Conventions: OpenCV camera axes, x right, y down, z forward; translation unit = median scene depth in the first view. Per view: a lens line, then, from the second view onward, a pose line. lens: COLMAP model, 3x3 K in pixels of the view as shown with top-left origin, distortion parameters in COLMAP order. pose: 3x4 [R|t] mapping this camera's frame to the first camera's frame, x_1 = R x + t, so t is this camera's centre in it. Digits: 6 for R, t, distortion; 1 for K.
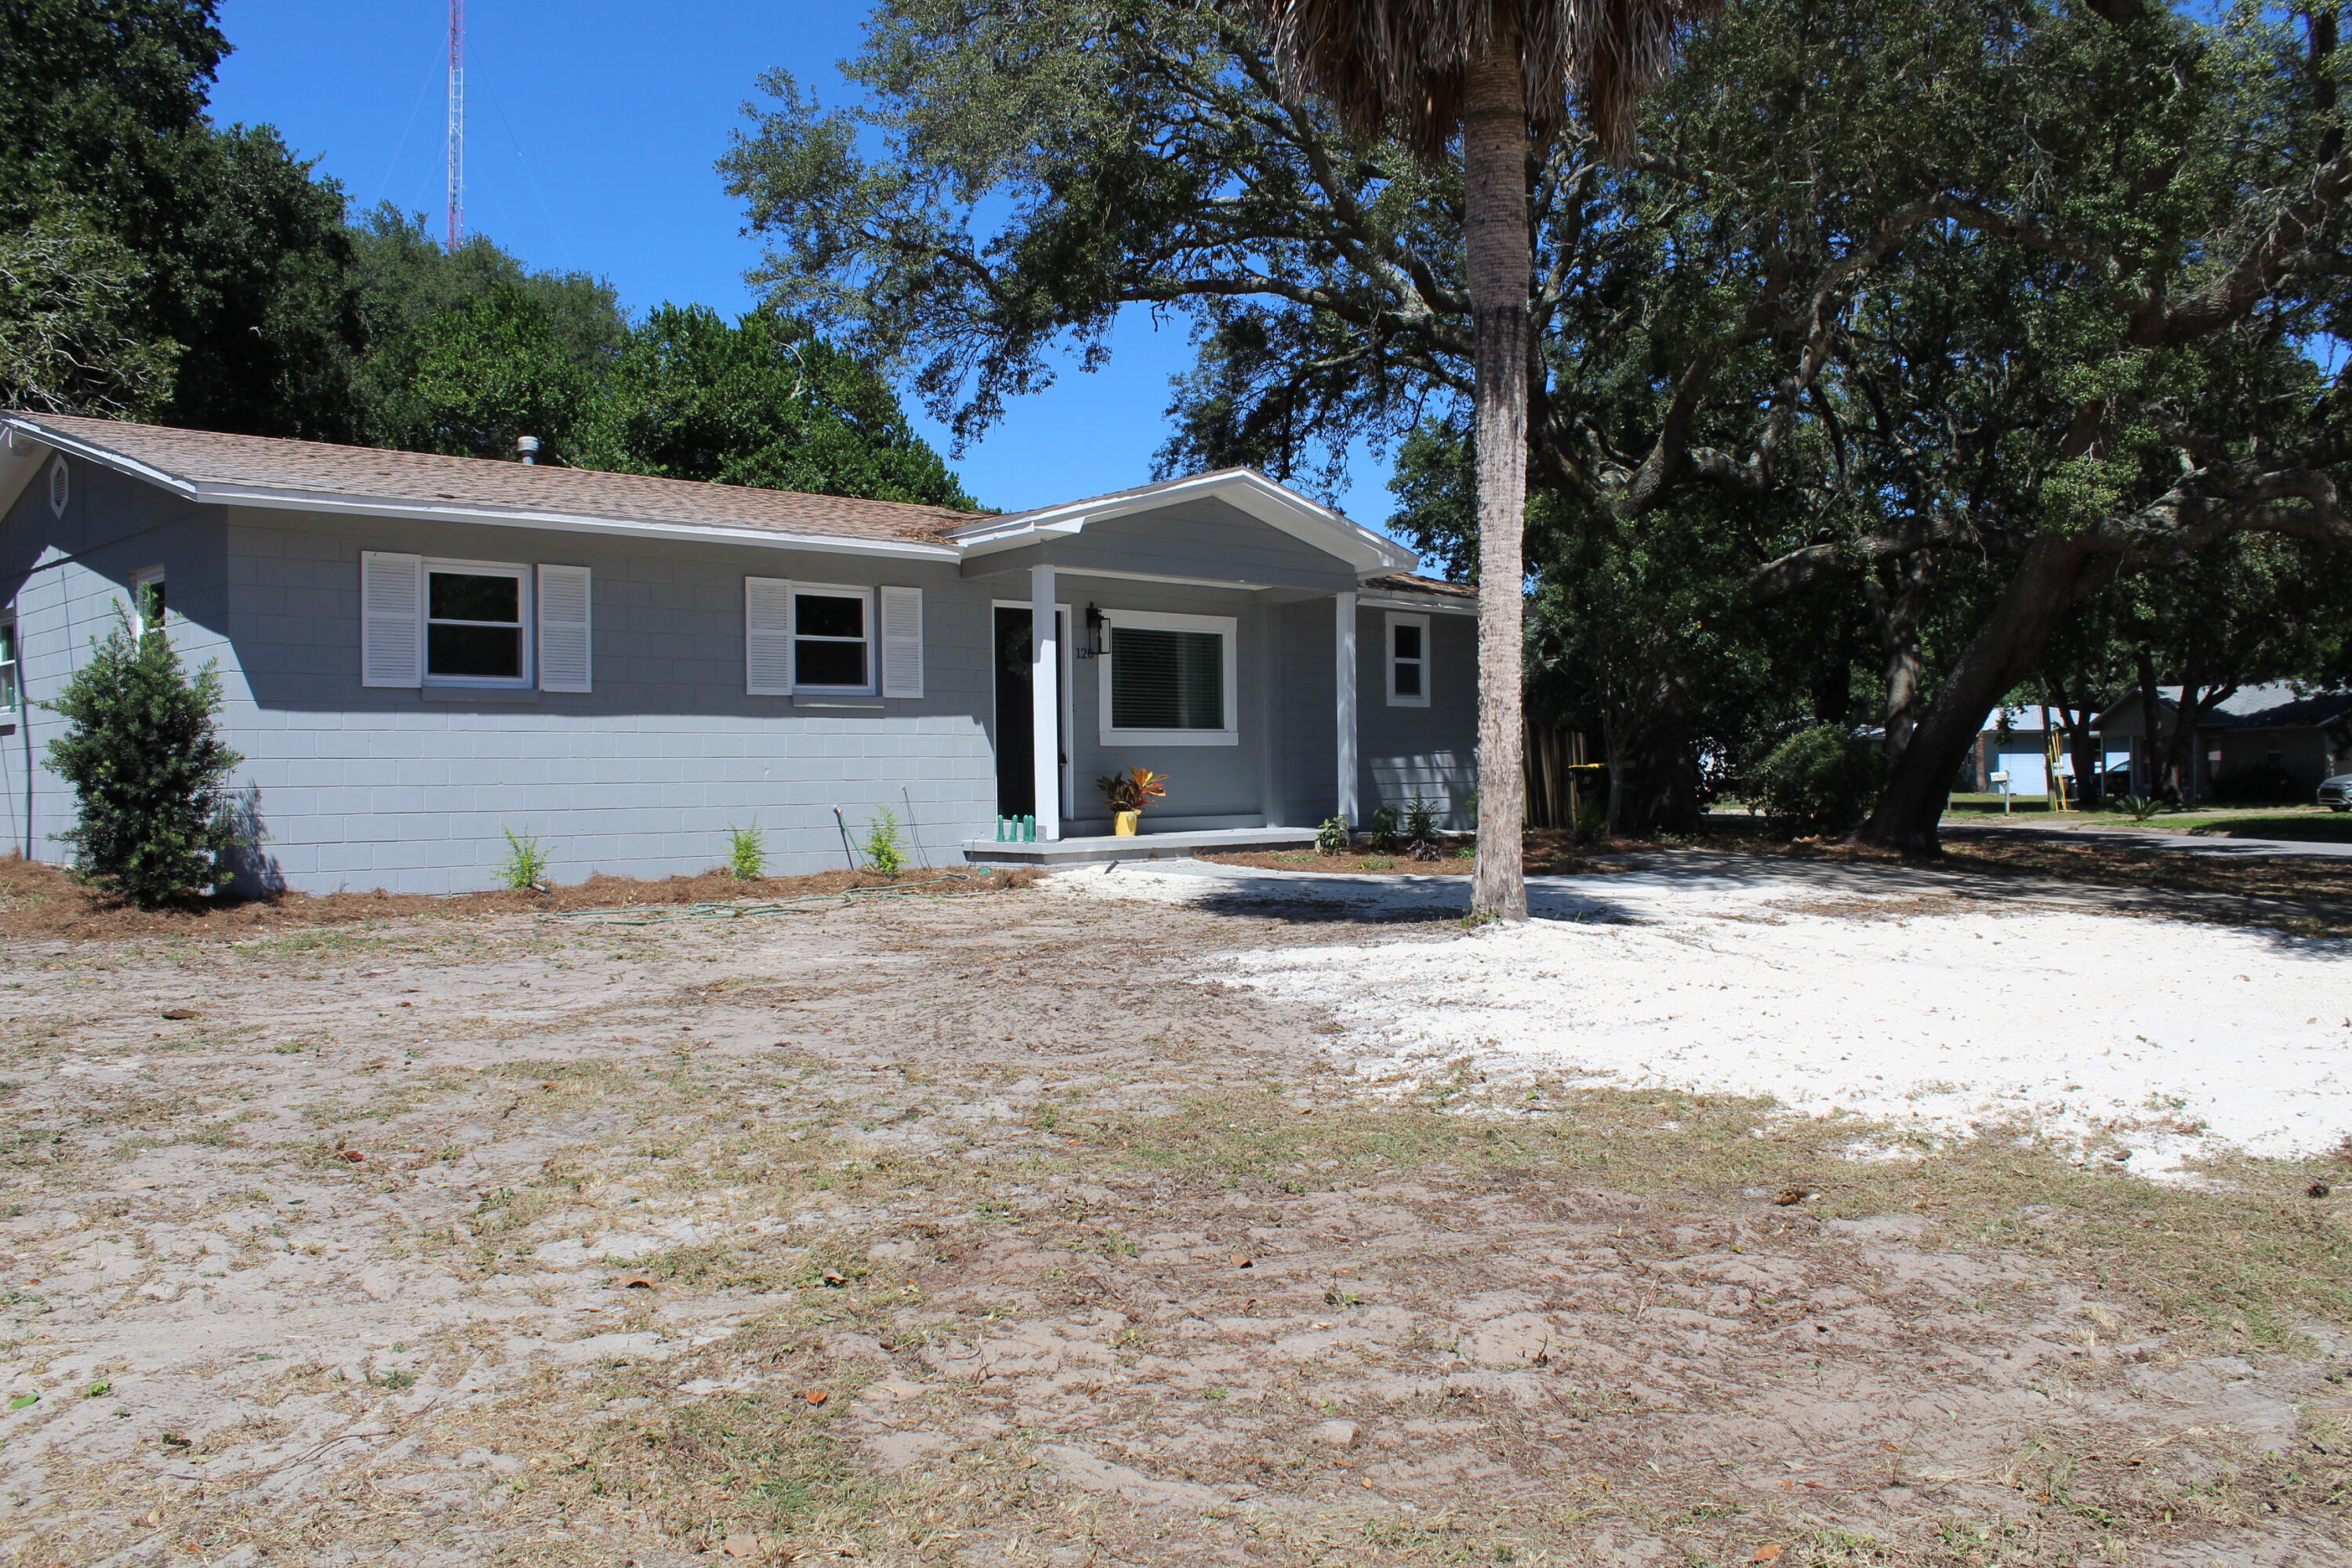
lens RADIAL K [[1958.5, 0, 1173.2], [0, 1958.5, 967.0], [0, 0, 1]] dist [-0.082419, -0.002342]
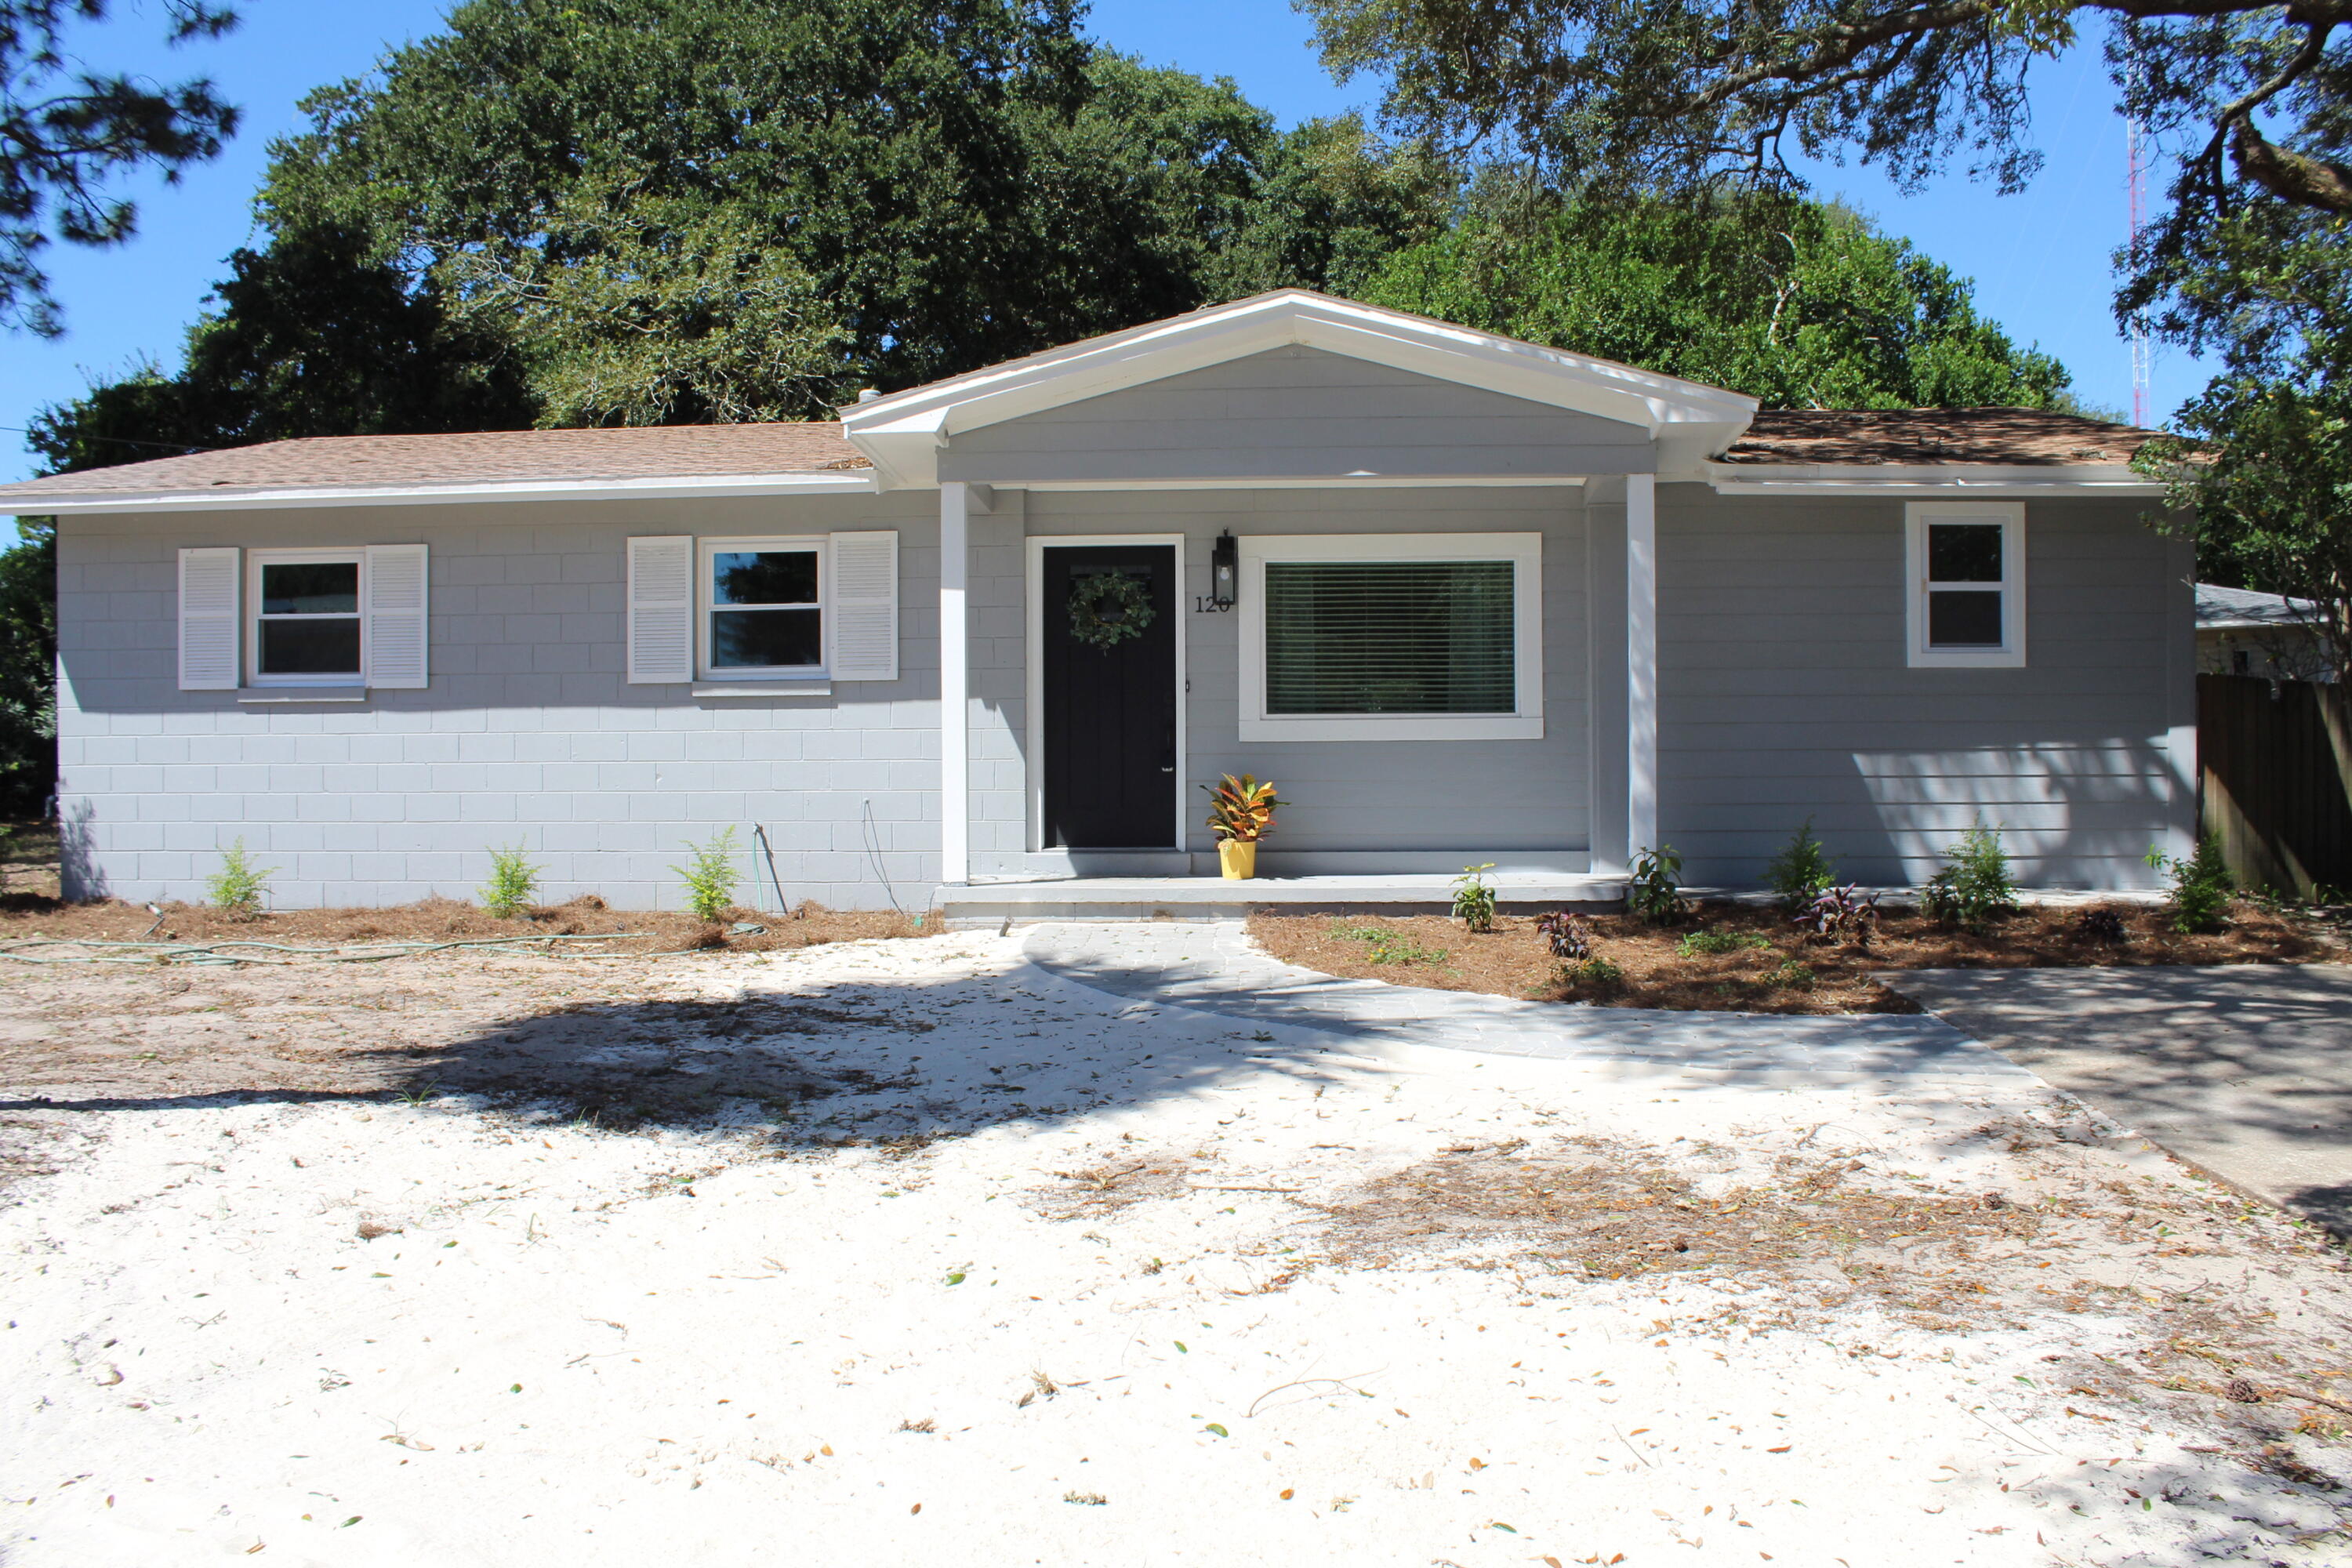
lens RADIAL K [[1935.3, 0, 1231.4], [0, 1935.3, 857.7], [0, 0, 1]] dist [-0.152204, 0.125693]
pose [[0.666980, 0.043770, -0.743789, 0.512161], [-0.074495, 0.997188, -0.008120, -0.077773], [0.741342, 0.060825, 0.668365, 0.640264]]
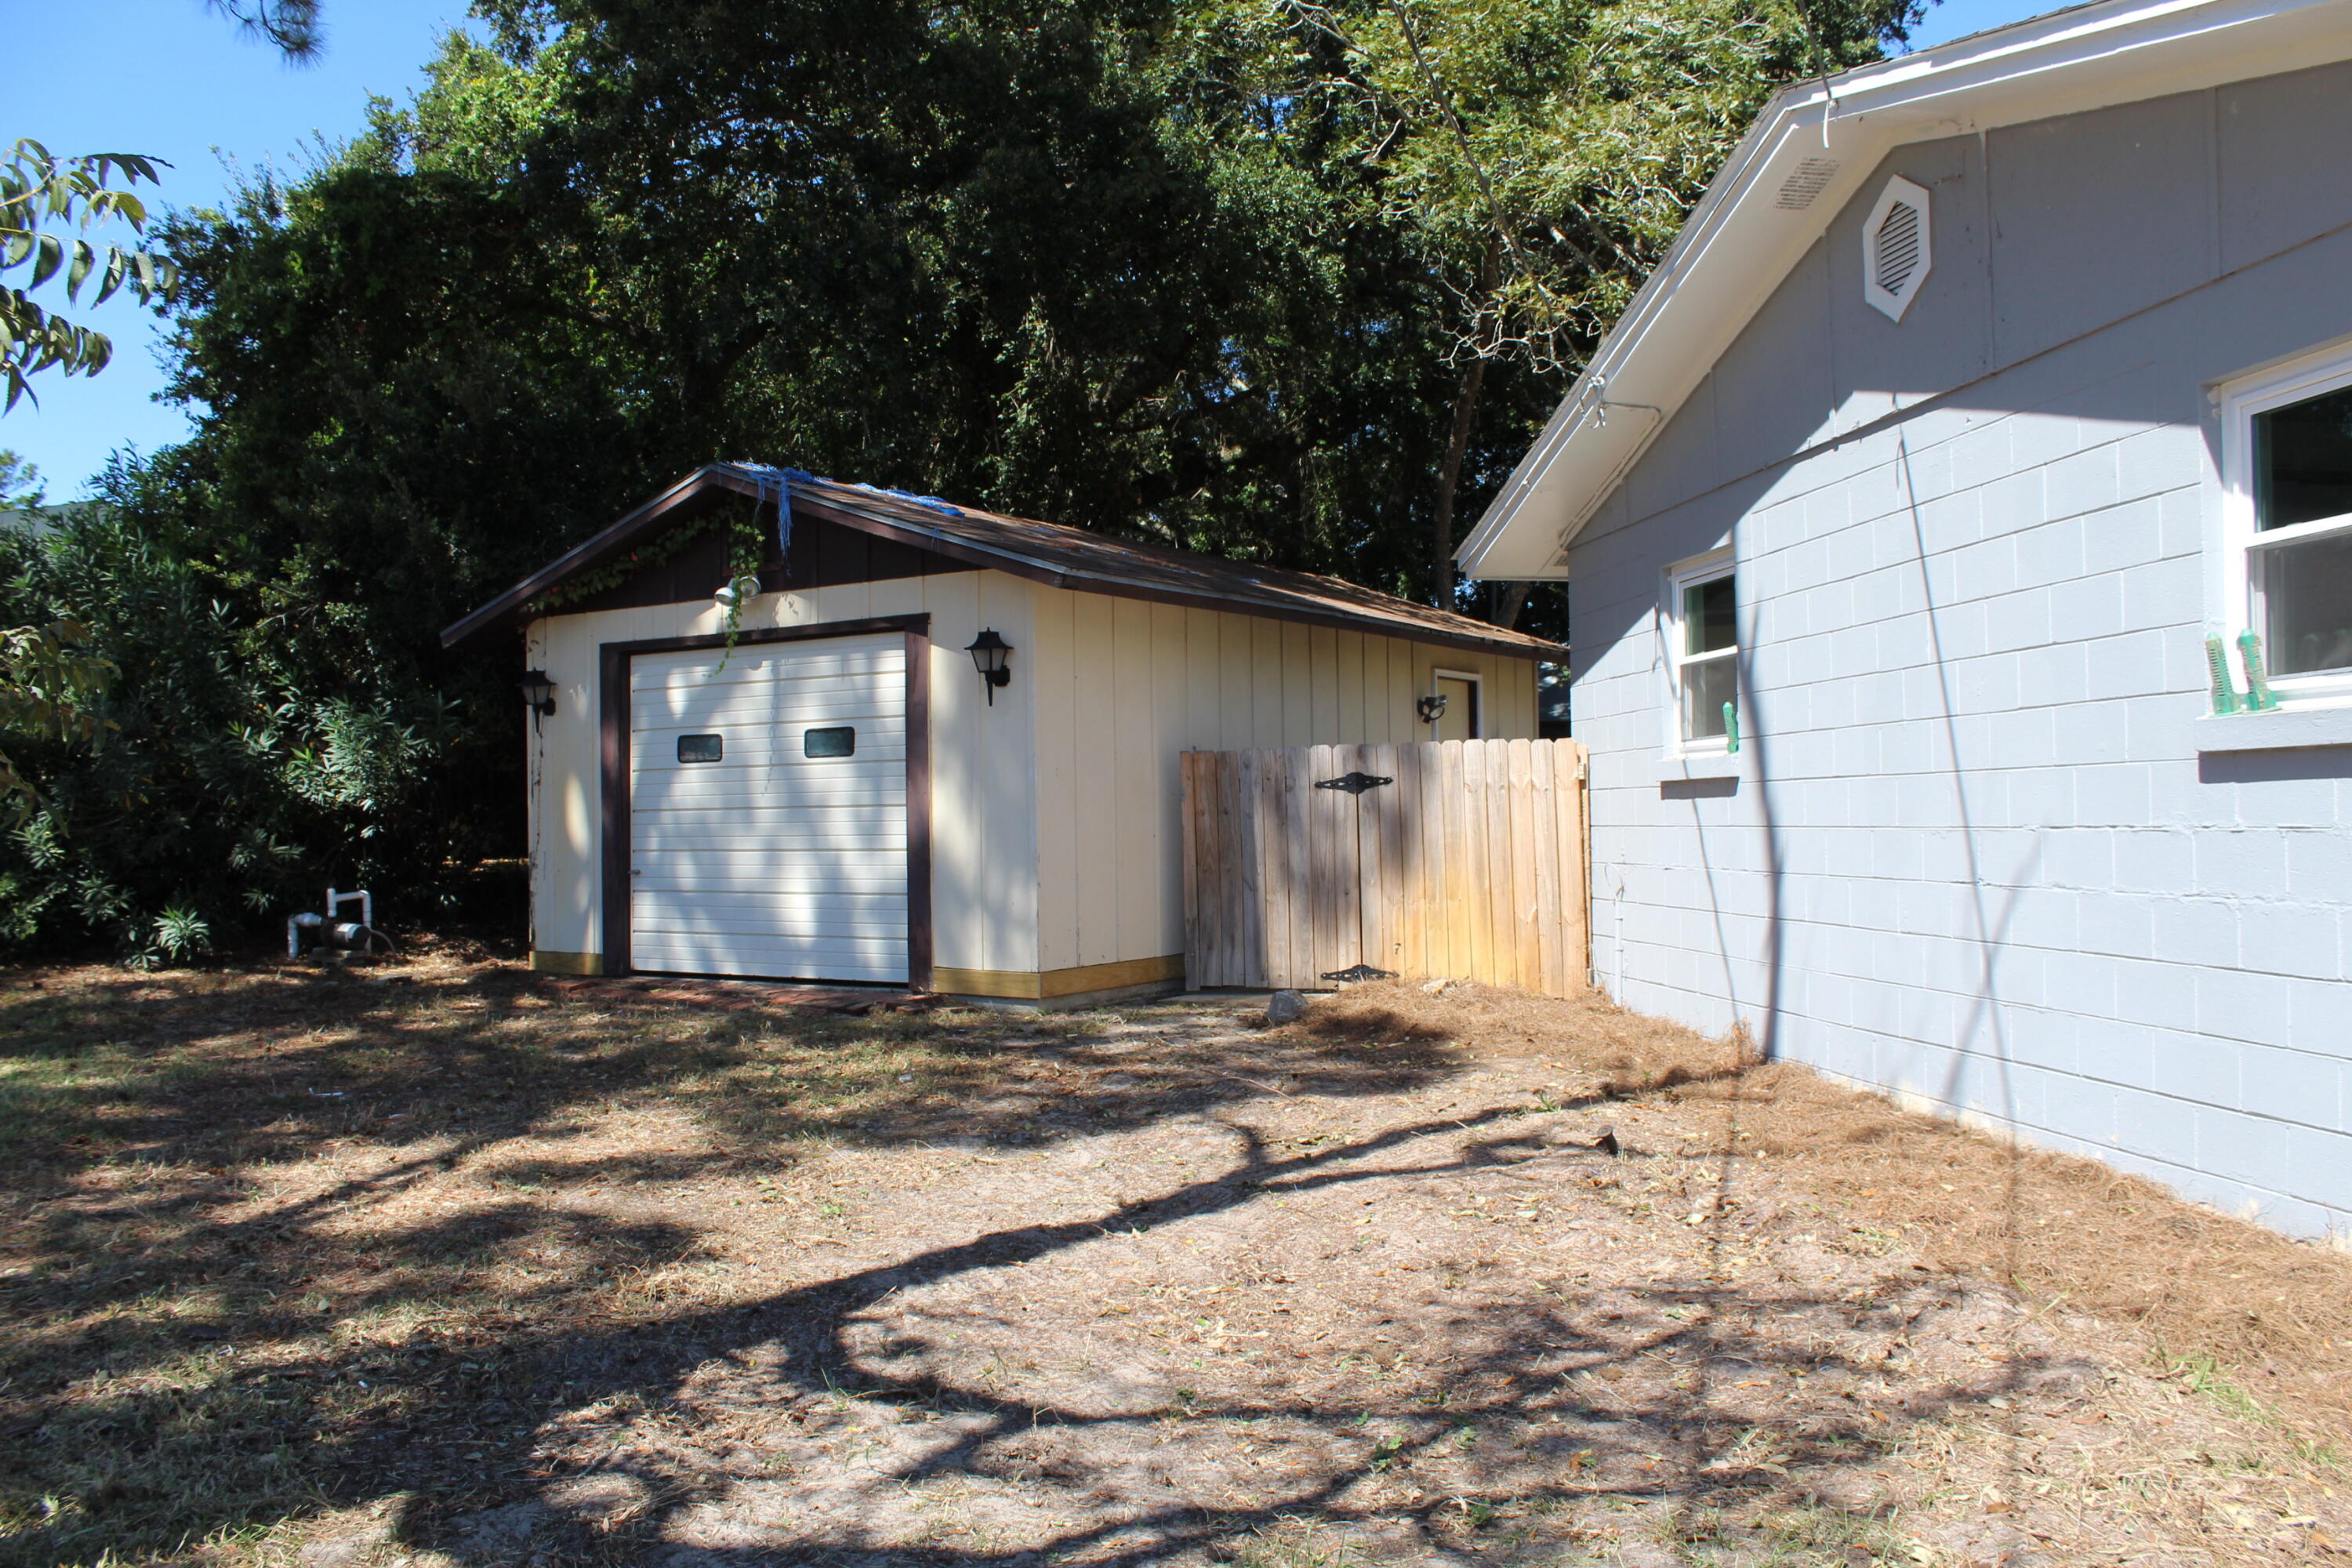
lens RADIAL K [[1935.3, 0, 1231.4], [0, 1935.3, 857.7], [0, 0, 1]] dist [-0.152204, 0.125693]
pose [[0.807253, 0.011386, -0.590096, -0.424828], [-0.056128, 0.996764, -0.057550, -0.071238], [0.587531, 0.079578, 0.805279, 0.525308]]
